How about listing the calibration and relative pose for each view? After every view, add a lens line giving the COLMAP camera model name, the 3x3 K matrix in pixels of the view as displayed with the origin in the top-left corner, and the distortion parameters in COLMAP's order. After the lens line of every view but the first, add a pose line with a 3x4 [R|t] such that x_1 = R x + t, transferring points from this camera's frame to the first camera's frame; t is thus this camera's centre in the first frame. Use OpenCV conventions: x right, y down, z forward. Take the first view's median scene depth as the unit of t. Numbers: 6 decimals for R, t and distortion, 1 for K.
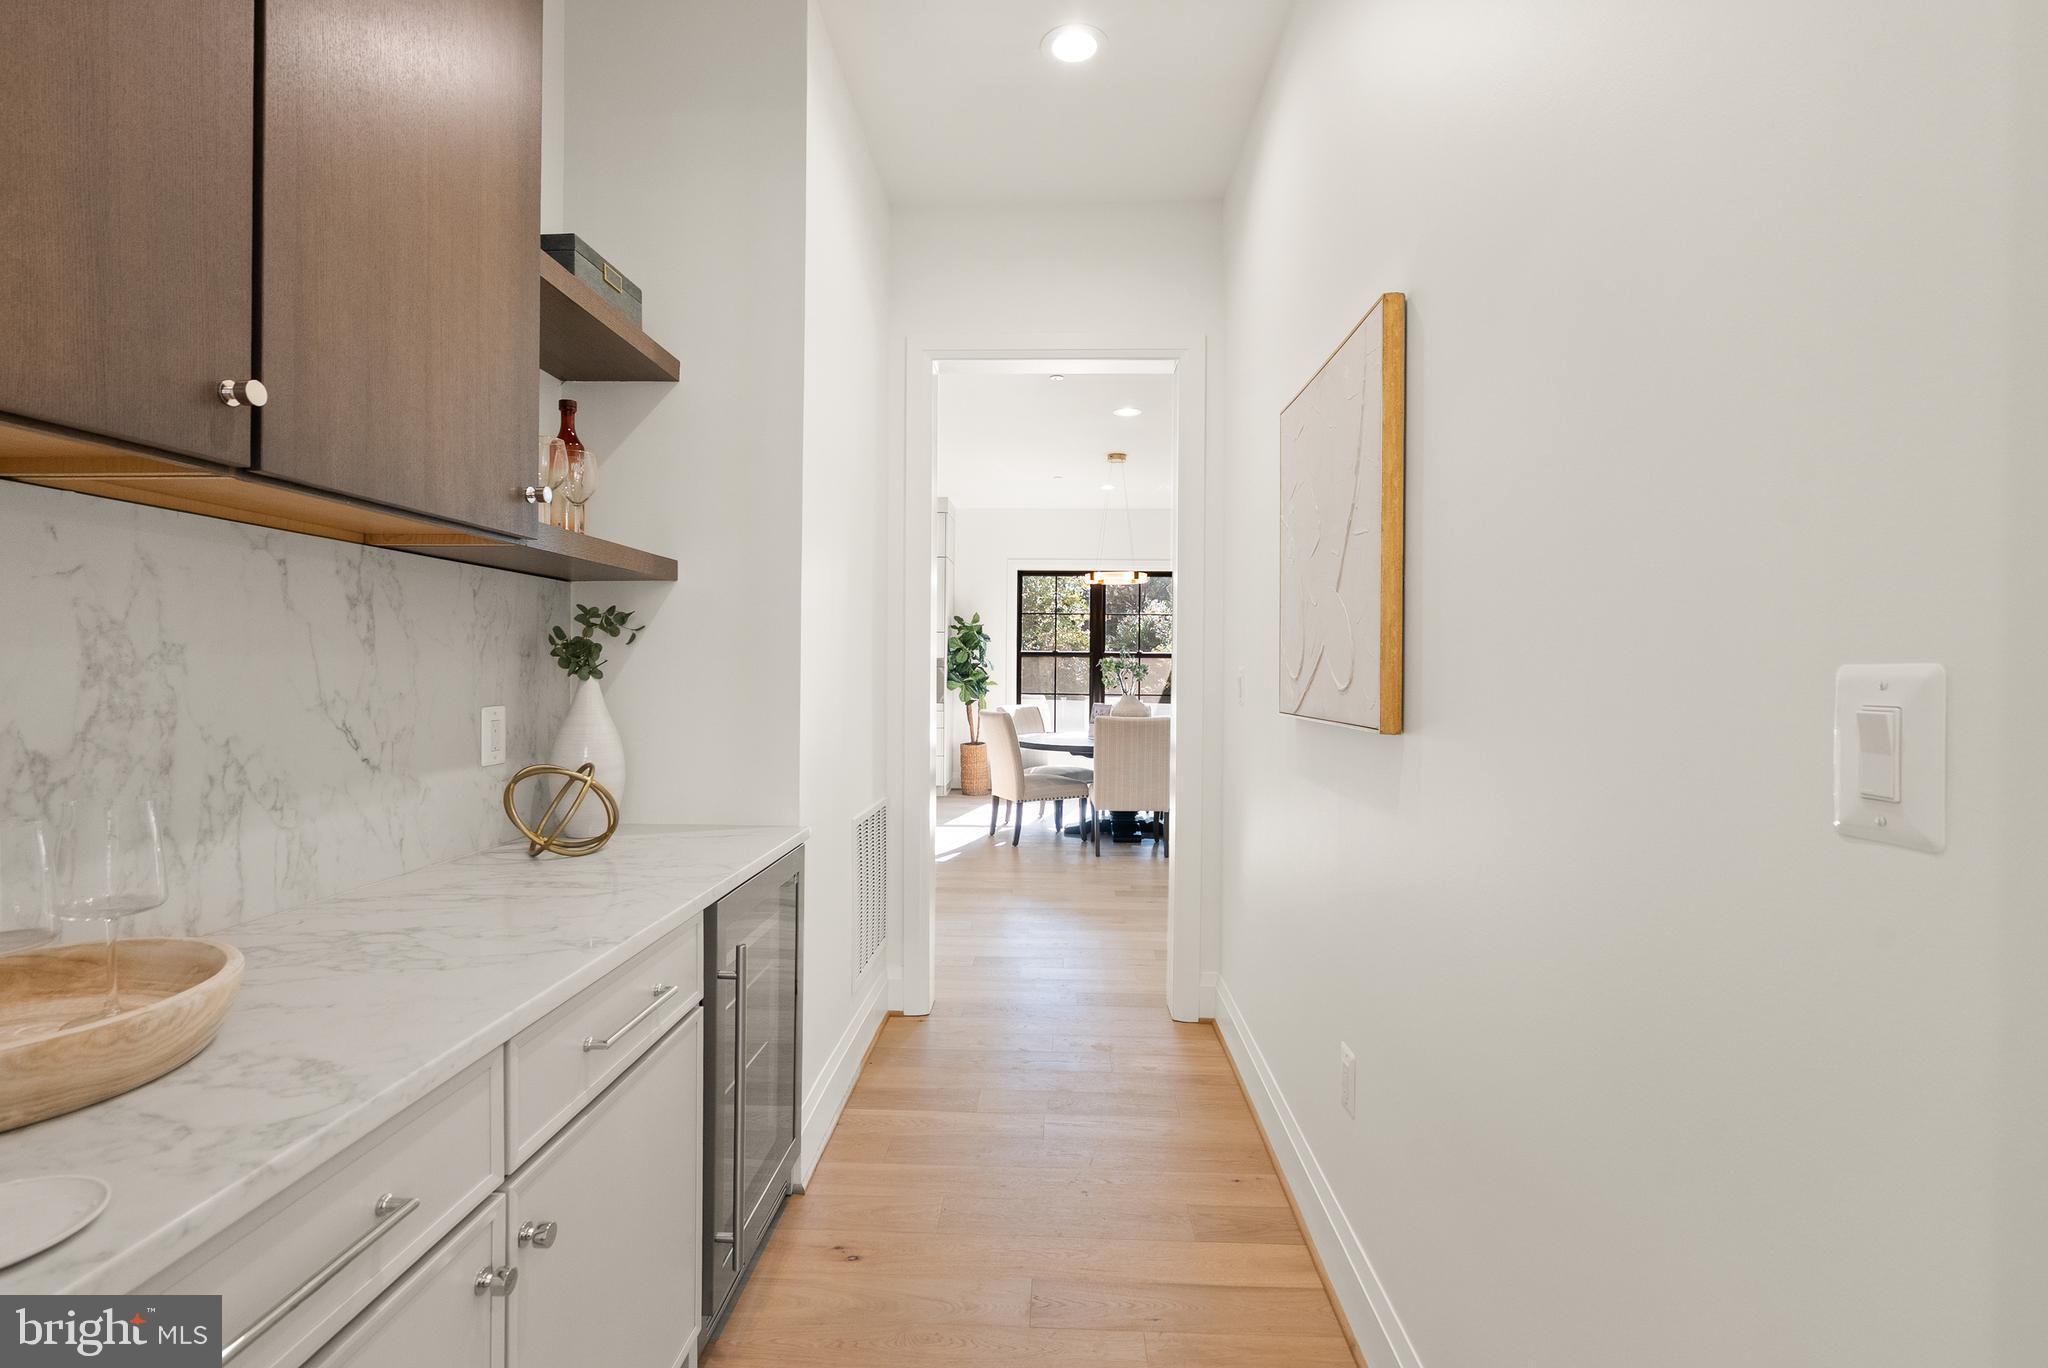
lens RADIAL K [[960.8, 0, 1031.9], [0, 960.8, 673.7], [0, 0, 1]] dist [0.002046, 0.000807]
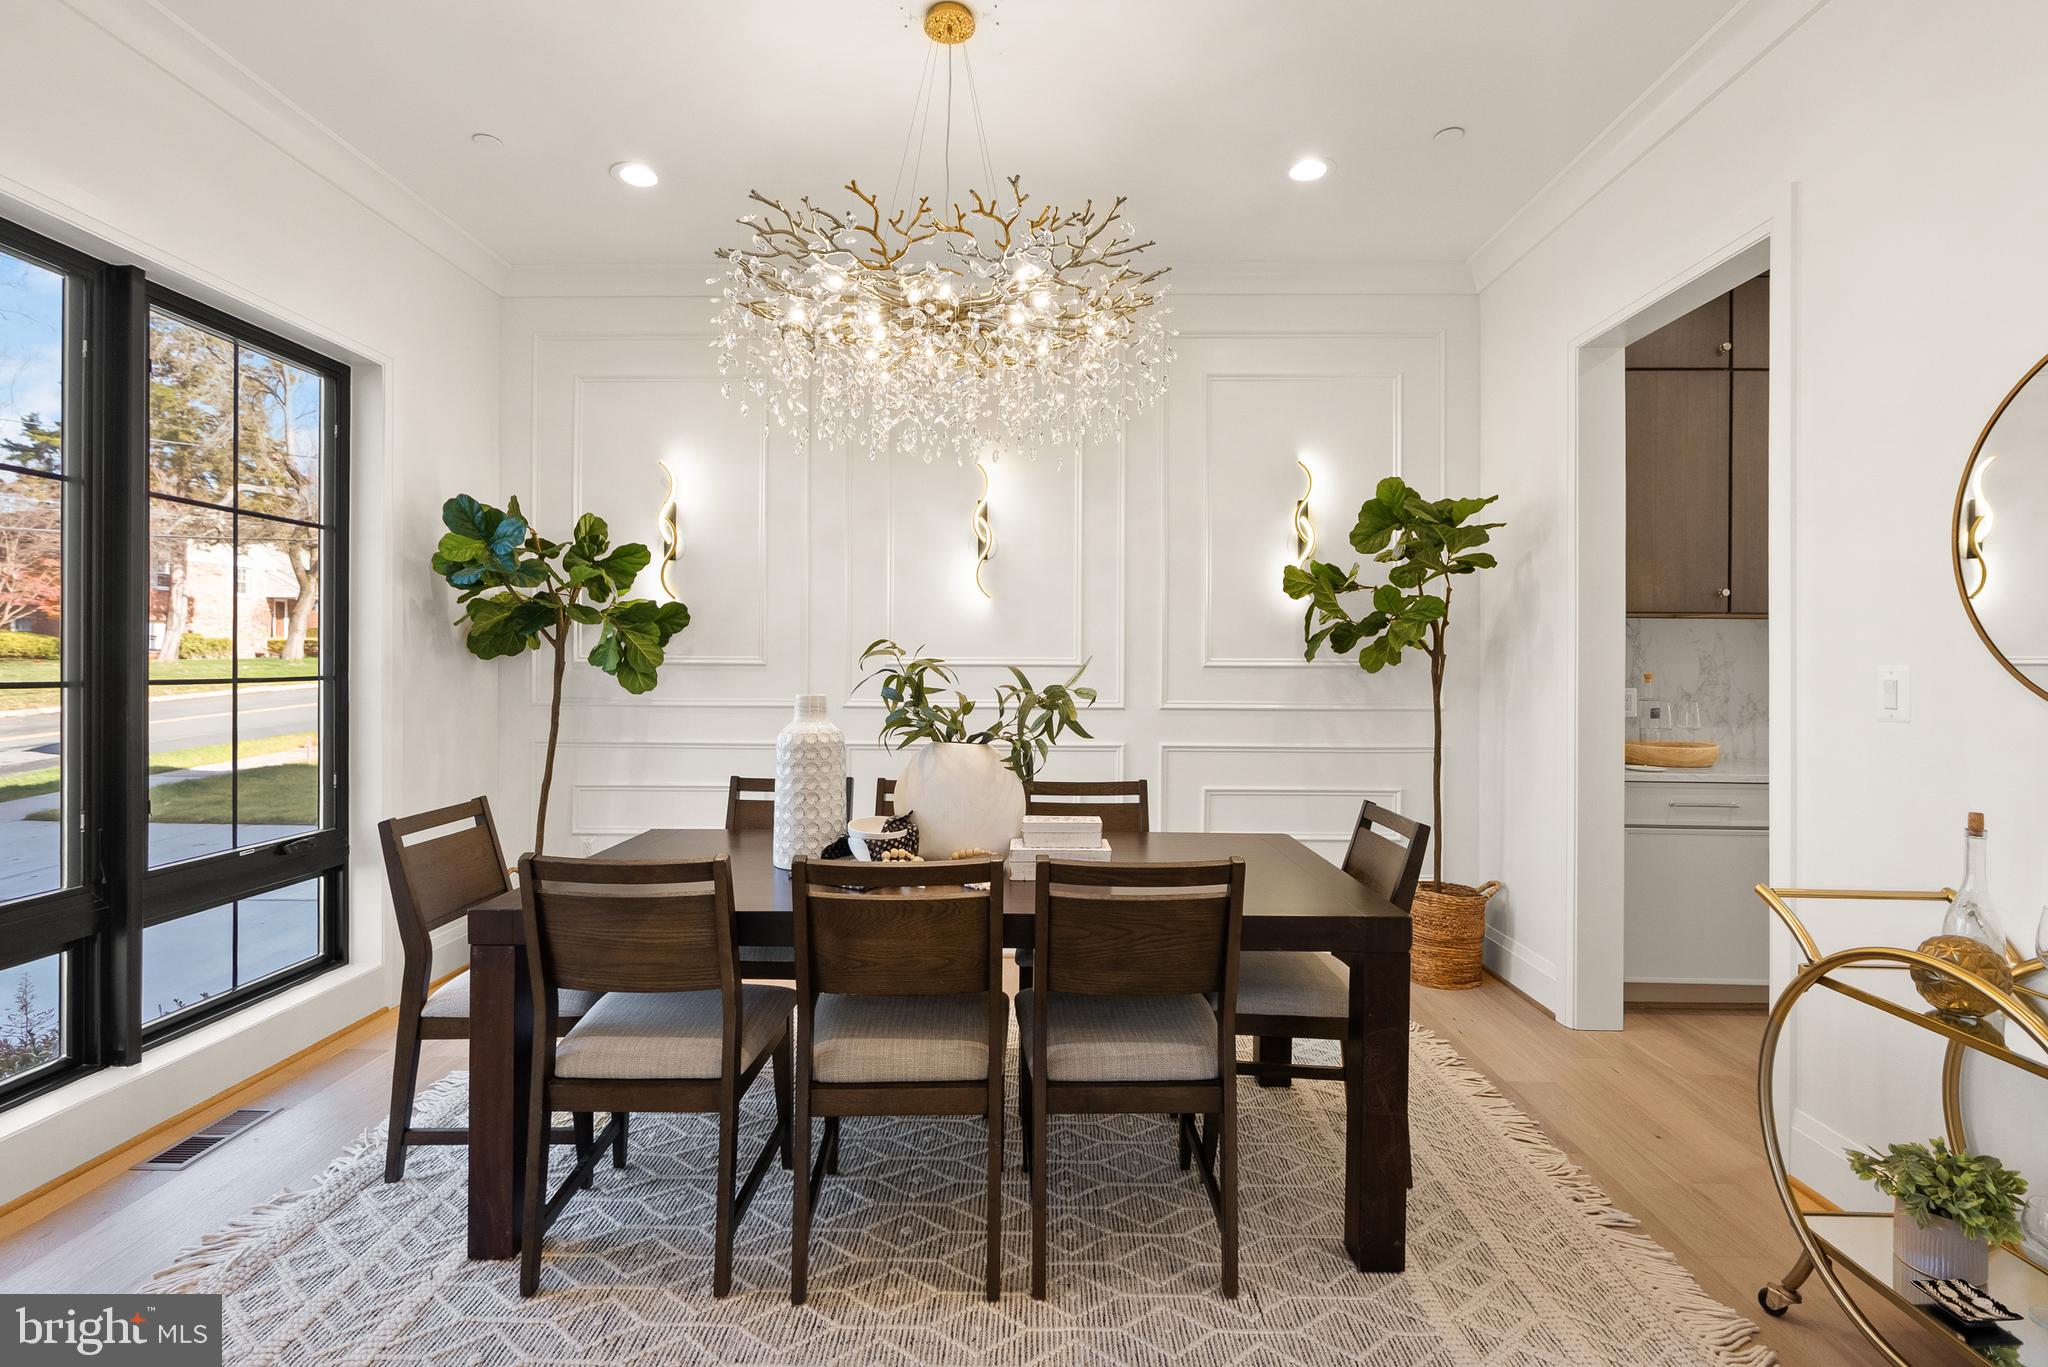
lens RADIAL K [[960.8, 0, 1026.9], [0, 960.8, 663.7], [0, 0, 1]] dist [0.002046, 0.000807]
pose [[0.021819, 0.000516, -0.999762, 2.158171], [-0.006498, 0.999979, 0.000374, -0.009972], [0.999741, 0.006488, 0.021822, -1.330945]]
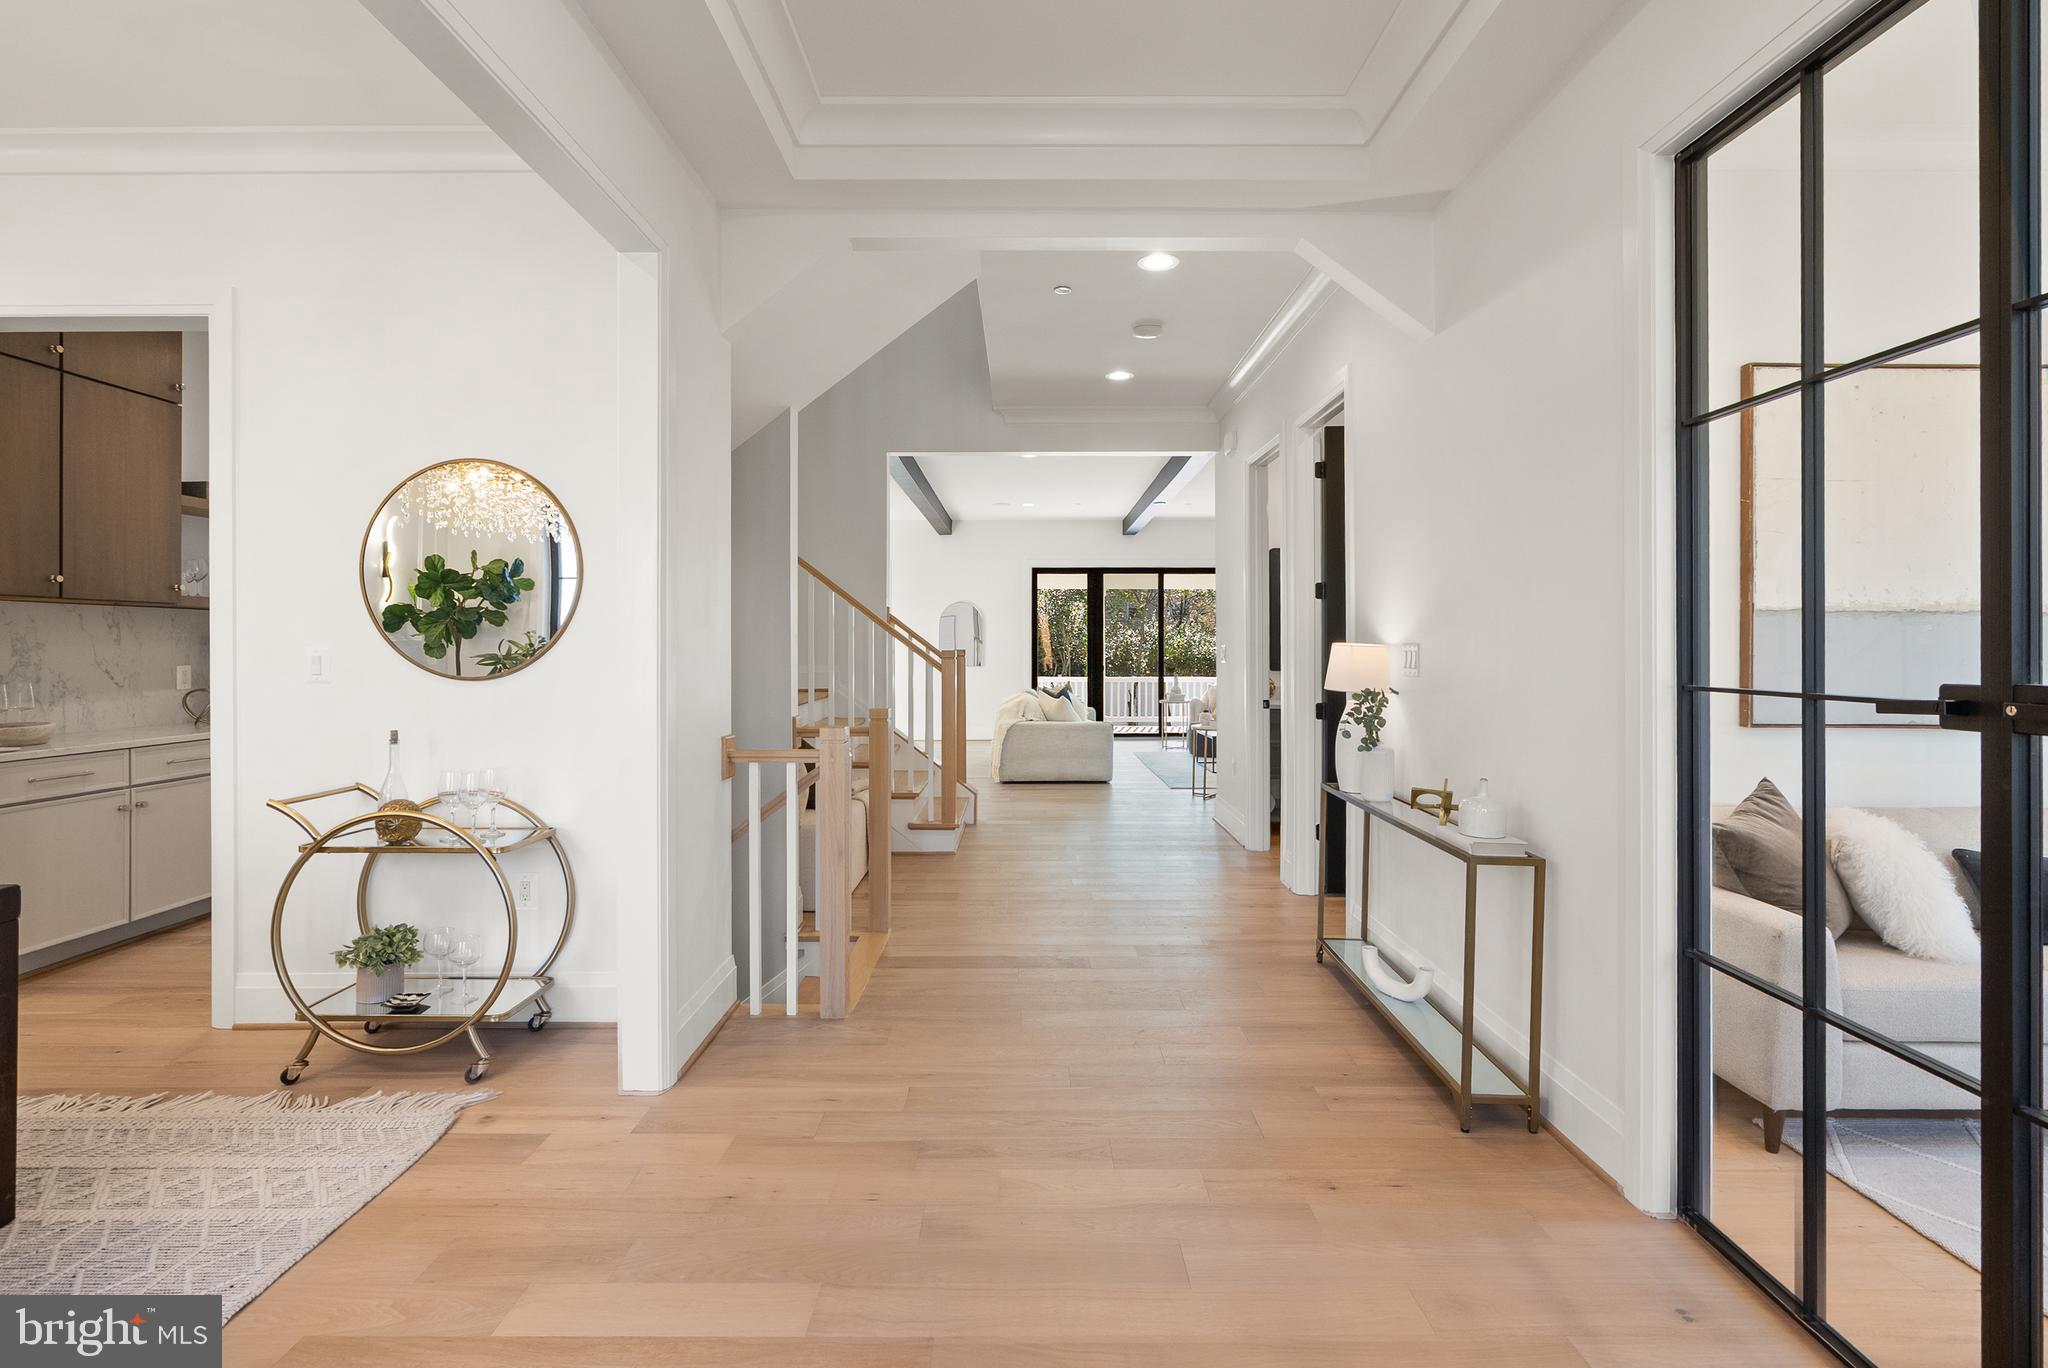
lens RADIAL K [[960.8, 0, 1007.7], [0, 960.8, 648.4], [0, 0, 1]] dist [0.002046, 0.000807]
pose [[0.999484, -0.000665, 0.032124, 2.259985], [0.000742, 0.999997, -0.002373, -0.003126], [-0.032122, 0.002396, 0.999481, -2.348978]]
